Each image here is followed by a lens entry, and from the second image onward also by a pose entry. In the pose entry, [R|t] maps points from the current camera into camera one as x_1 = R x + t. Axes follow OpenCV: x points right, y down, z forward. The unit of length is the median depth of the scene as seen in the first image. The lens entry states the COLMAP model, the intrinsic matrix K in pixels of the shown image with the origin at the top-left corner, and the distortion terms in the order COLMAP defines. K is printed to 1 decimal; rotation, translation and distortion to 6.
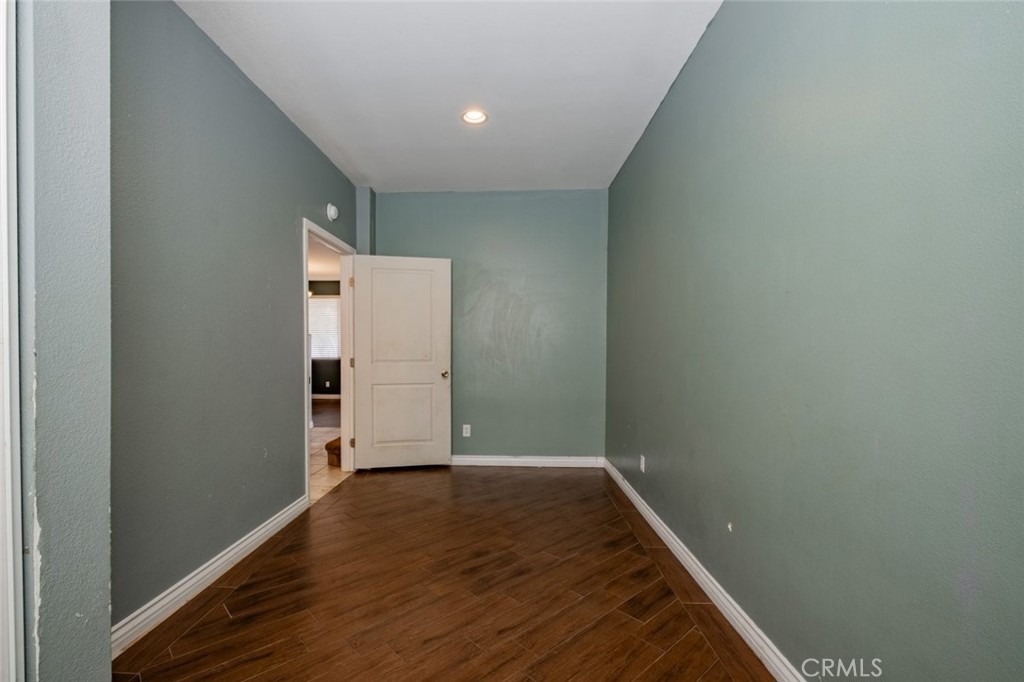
lens RADIAL K [[447.7, 0, 512.2], [0, 447.7, 345.2], [0, 0, 1]] dist [0.004531, -0.001904]
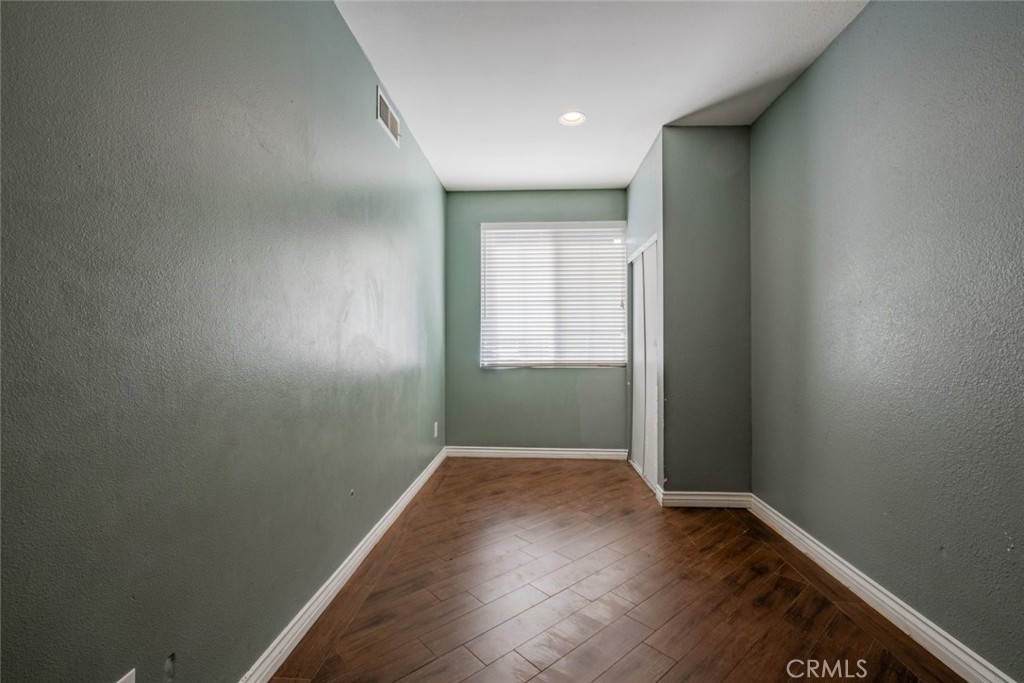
lens RADIAL K [[447.7, 0, 510.2], [0, 447.7, 338.3], [0, 0, 1]] dist [0.004531, -0.001904]
pose [[-0.998260, 0.000200, 0.058959, -0.001853], [-0.000519, 0.999926, -0.012184, 0.006025], [-0.058957, -0.012194, -0.998186, 2.043598]]
